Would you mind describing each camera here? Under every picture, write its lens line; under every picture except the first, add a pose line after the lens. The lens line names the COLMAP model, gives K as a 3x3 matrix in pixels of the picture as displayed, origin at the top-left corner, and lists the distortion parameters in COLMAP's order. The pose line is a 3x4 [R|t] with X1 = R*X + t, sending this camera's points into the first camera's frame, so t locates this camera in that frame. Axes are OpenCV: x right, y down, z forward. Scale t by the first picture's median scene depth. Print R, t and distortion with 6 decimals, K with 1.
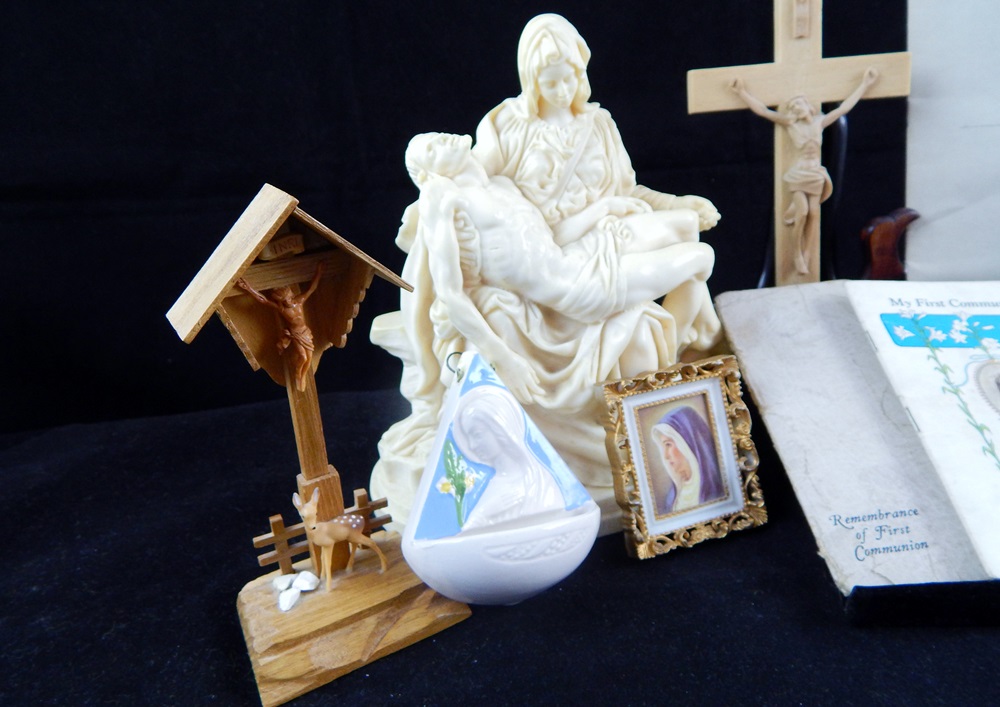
lens RADIAL K [[764.6, 0, 499.5], [0, 764.6, 350.8], [0, 0, 1]] dist [-0.002042, -0.000355]
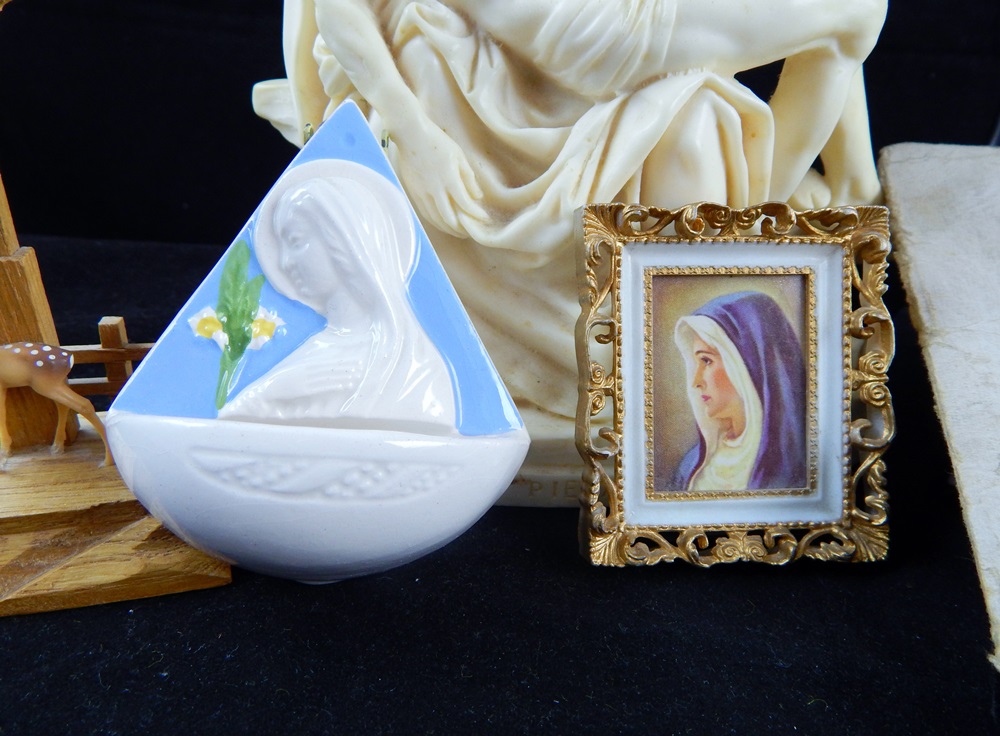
lens RADIAL K [[731.1, 0, 500.0], [0, 731.1, 368.0], [0, 0, 1]] dist [0.002580, -0.004360]
pose [[0.955632, 0.193258, -0.222302, 0.200092], [-0.182748, 0.980866, 0.067119, 0.121067], [0.231020, -0.023516, 0.972665, 0.504209]]
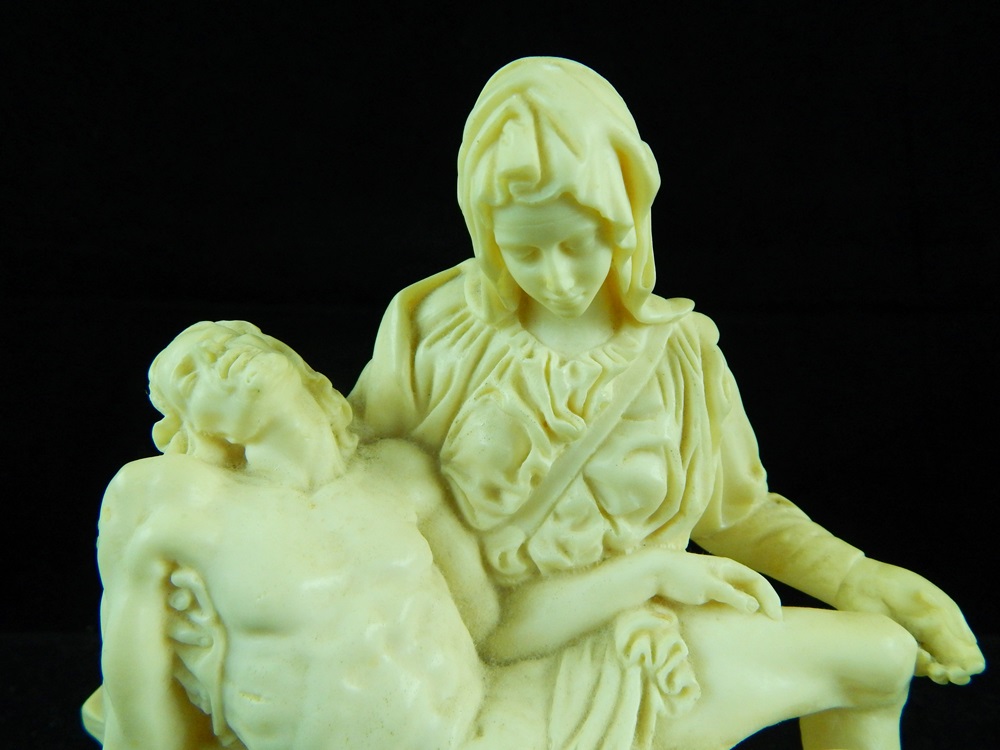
lens RADIAL K [[731.8, 0, 500.0], [0, 731.8, 375.0], [0, 0, 1]] dist [0.029675, -0.001107]
pose [[0.948166, 0.192135, -0.253111, 0.147937], [-0.207712, 0.977525, -0.036066, -0.270200], [0.240493, 0.086771, 0.966765, 0.653651]]
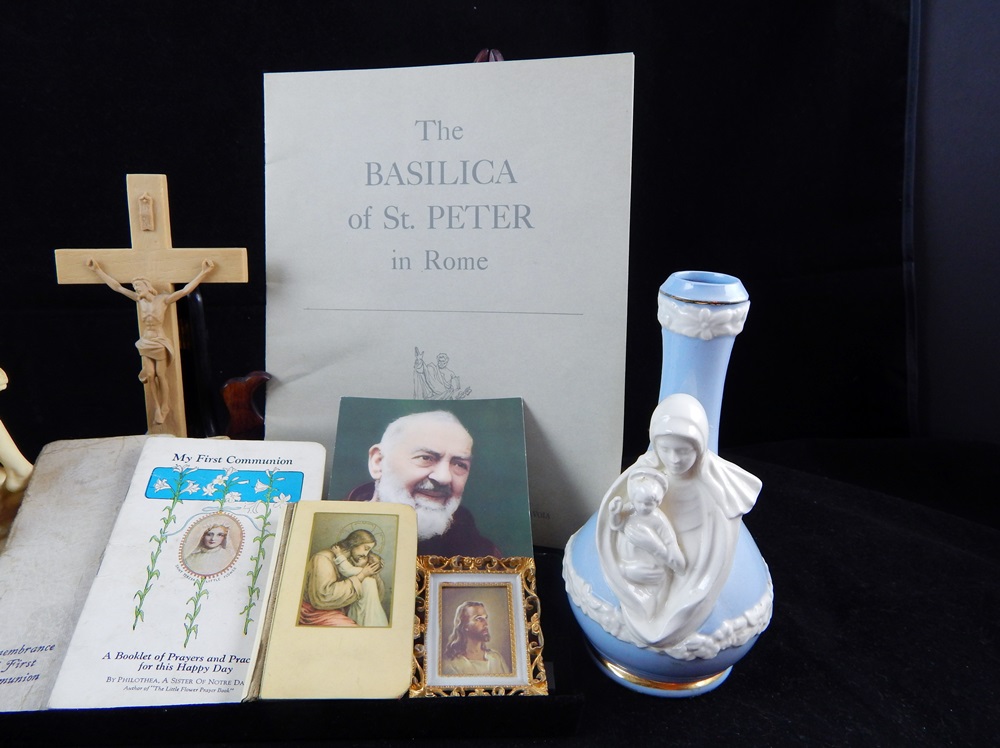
lens RADIAL K [[721.6, 0, 504.9], [0, 721.6, 370.0], [0, 0, 1]] dist [0.005535, -0.022634]
pose [[0.986995, 0.050184, 0.152720, 0.964335], [-0.039057, 0.996418, -0.075010, -0.154811], [-0.155937, 0.068070, 0.985419, -0.240699]]
